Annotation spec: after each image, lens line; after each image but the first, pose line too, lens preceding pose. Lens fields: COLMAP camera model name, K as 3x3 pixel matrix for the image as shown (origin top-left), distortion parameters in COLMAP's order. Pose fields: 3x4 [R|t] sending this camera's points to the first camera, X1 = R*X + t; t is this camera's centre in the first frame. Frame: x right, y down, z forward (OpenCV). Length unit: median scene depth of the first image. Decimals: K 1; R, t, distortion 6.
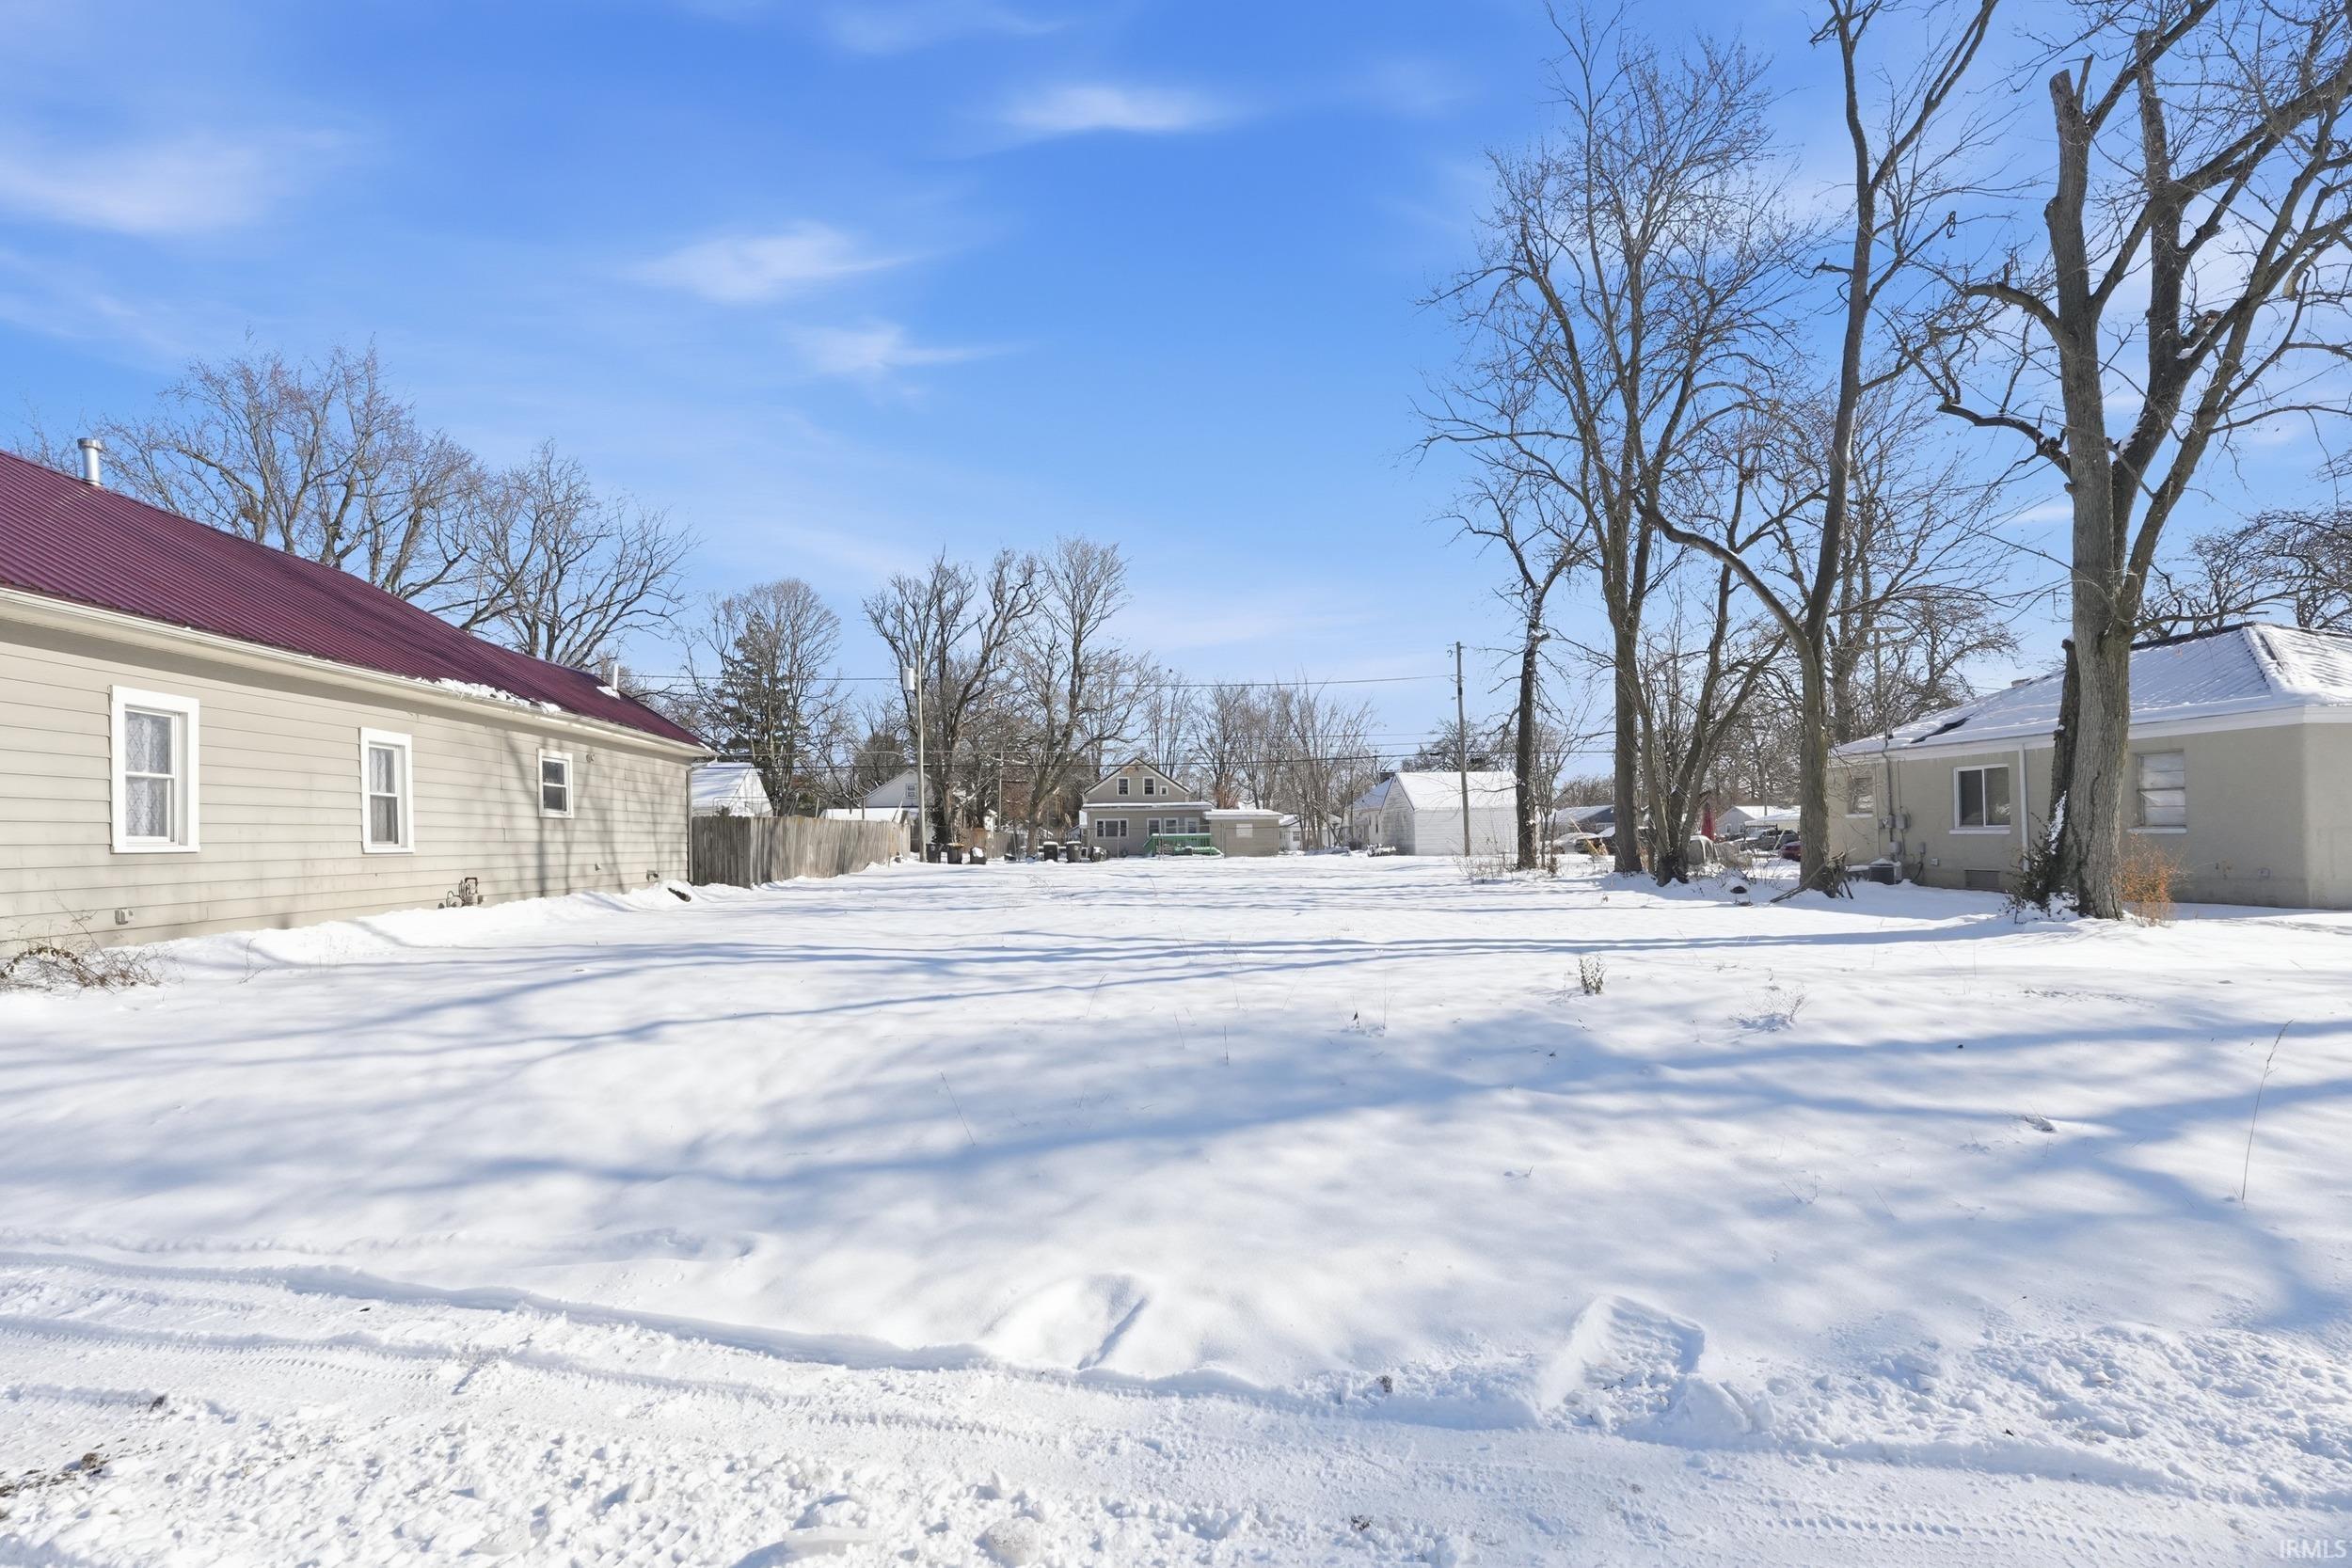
lens RADIAL K [[1050.7, 0, 1165.8], [0, 1050.7, 841.3], [0, 0, 1]] dist [0.001339, 0.000341]
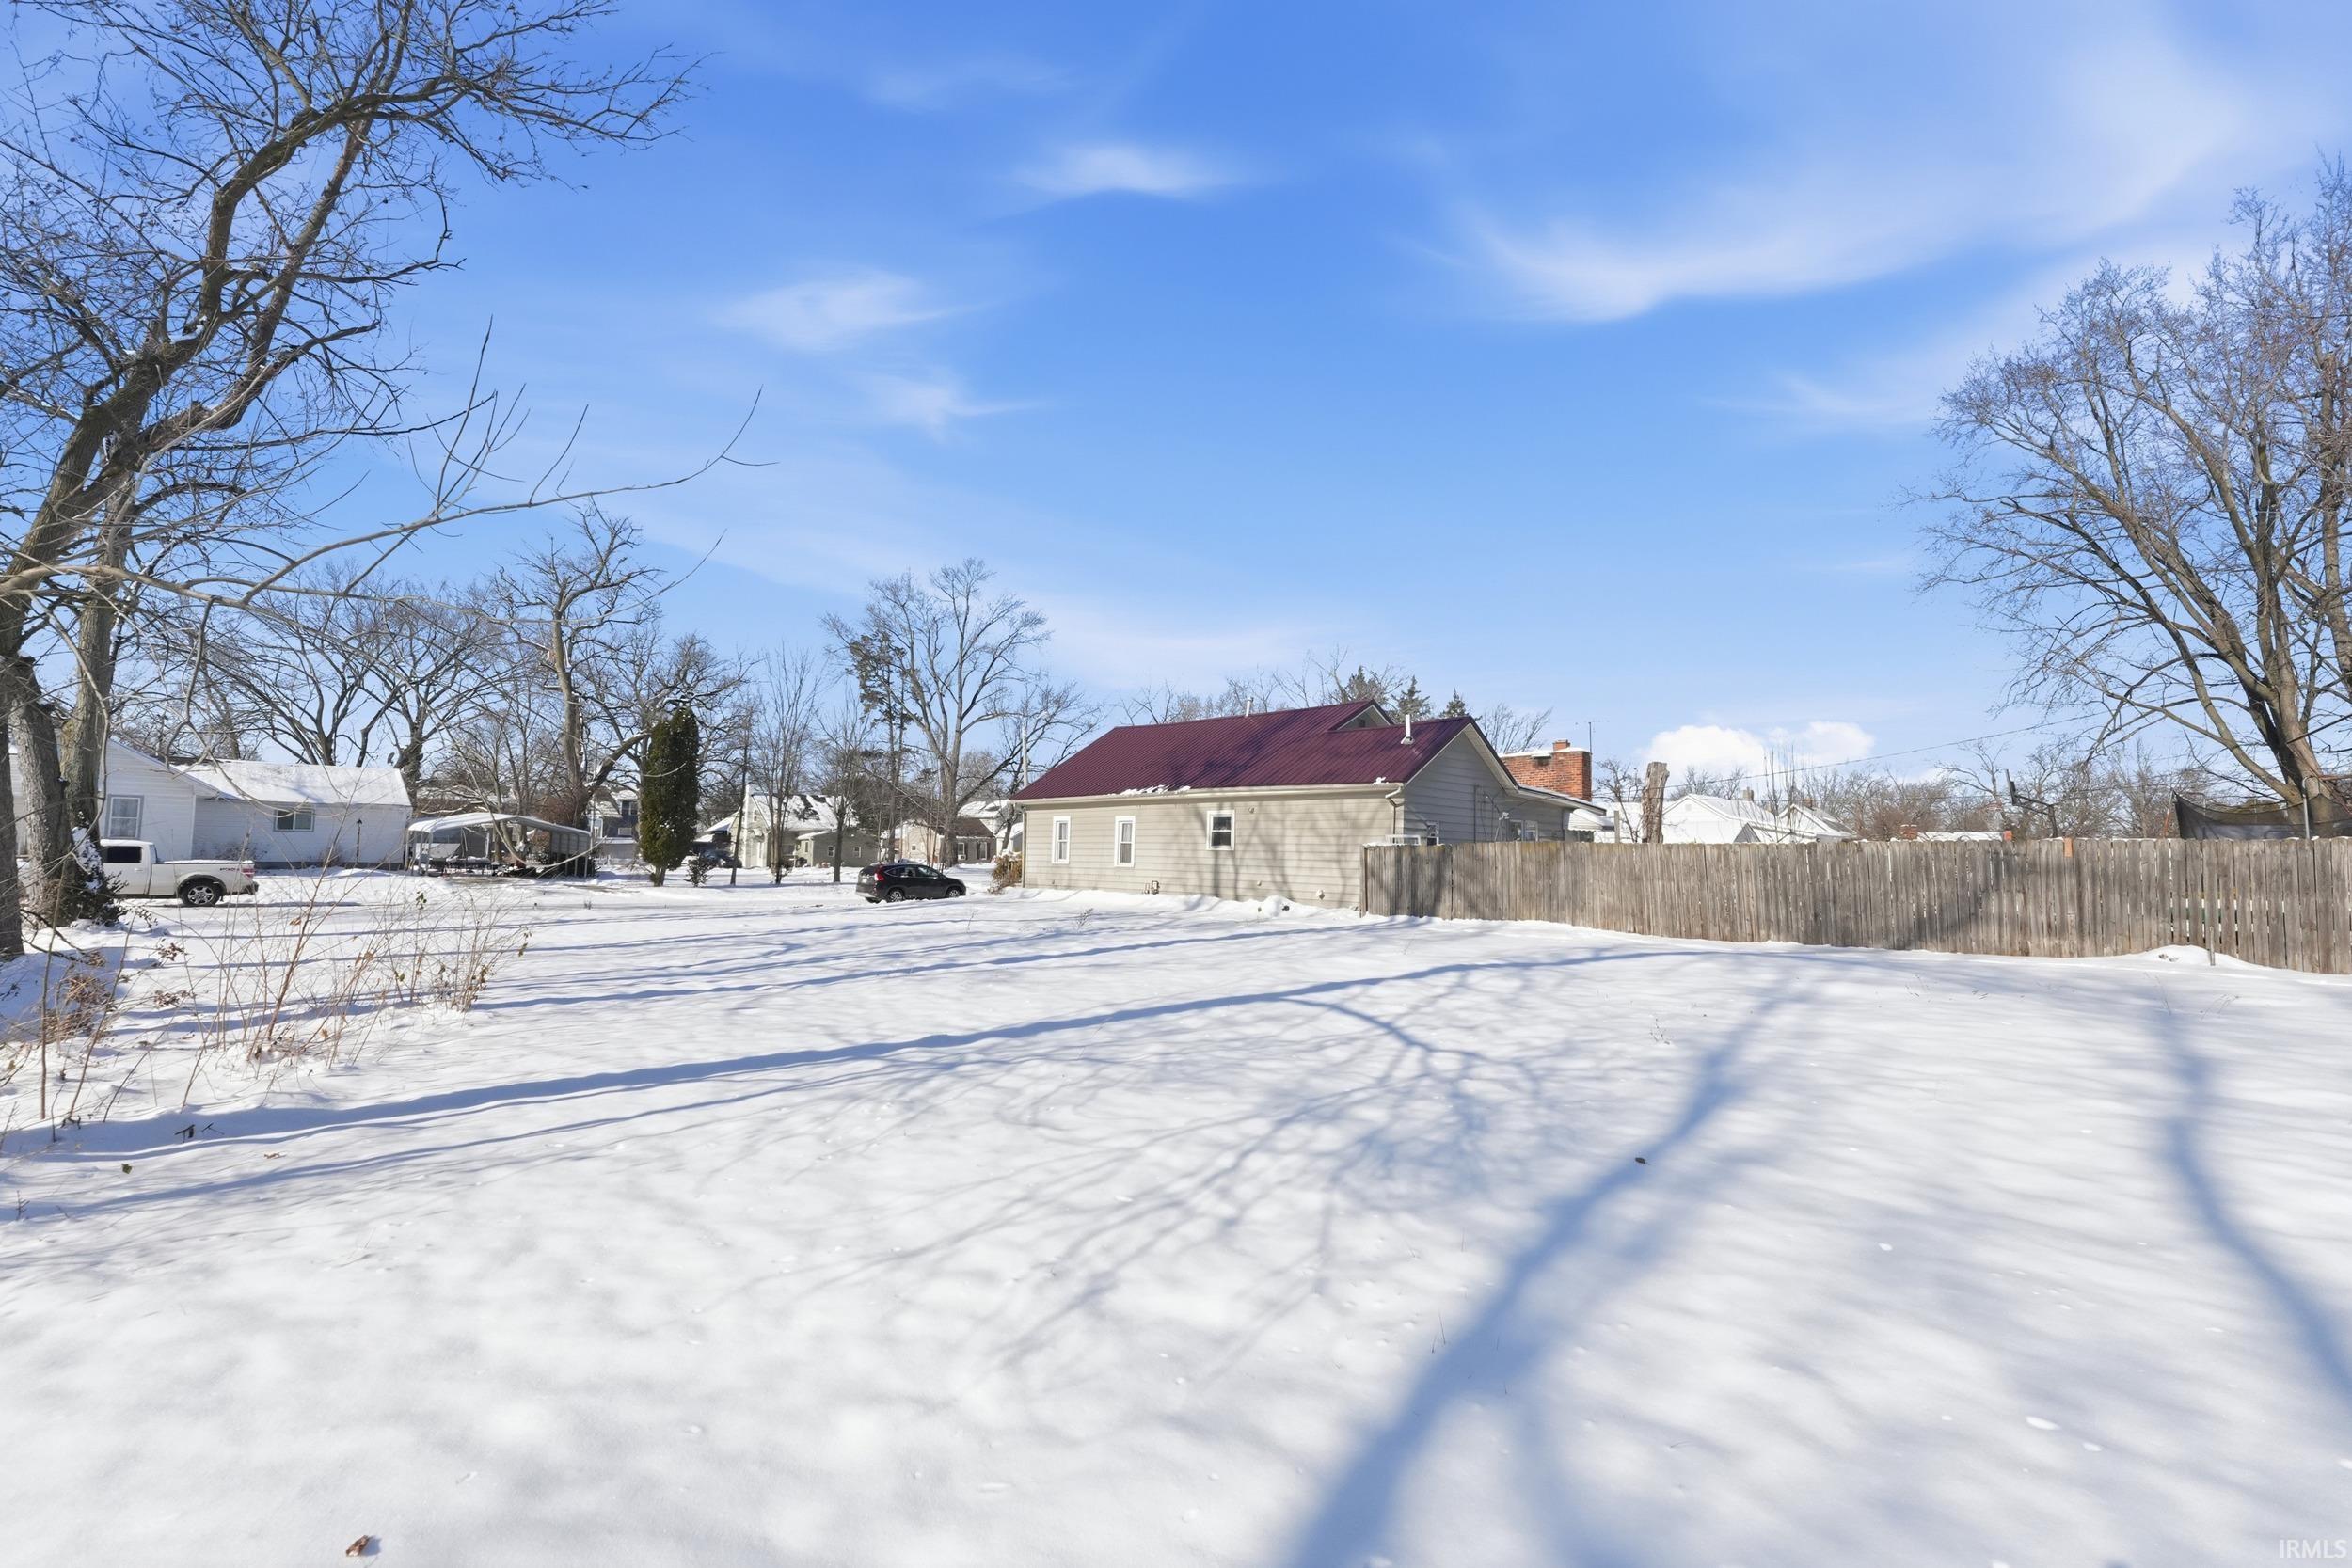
lens RADIAL K [[1009.4, 0, 1160.0], [0, 1009.4, 791.0], [0, 0, 1]] dist [0.000500, -0.000125]
pose [[-0.767249, -0.034716, -0.640409, 0.504618], [-0.002865, 0.998709, -0.050707, -0.034554], [0.641342, -0.037070, -0.766359, 2.127951]]
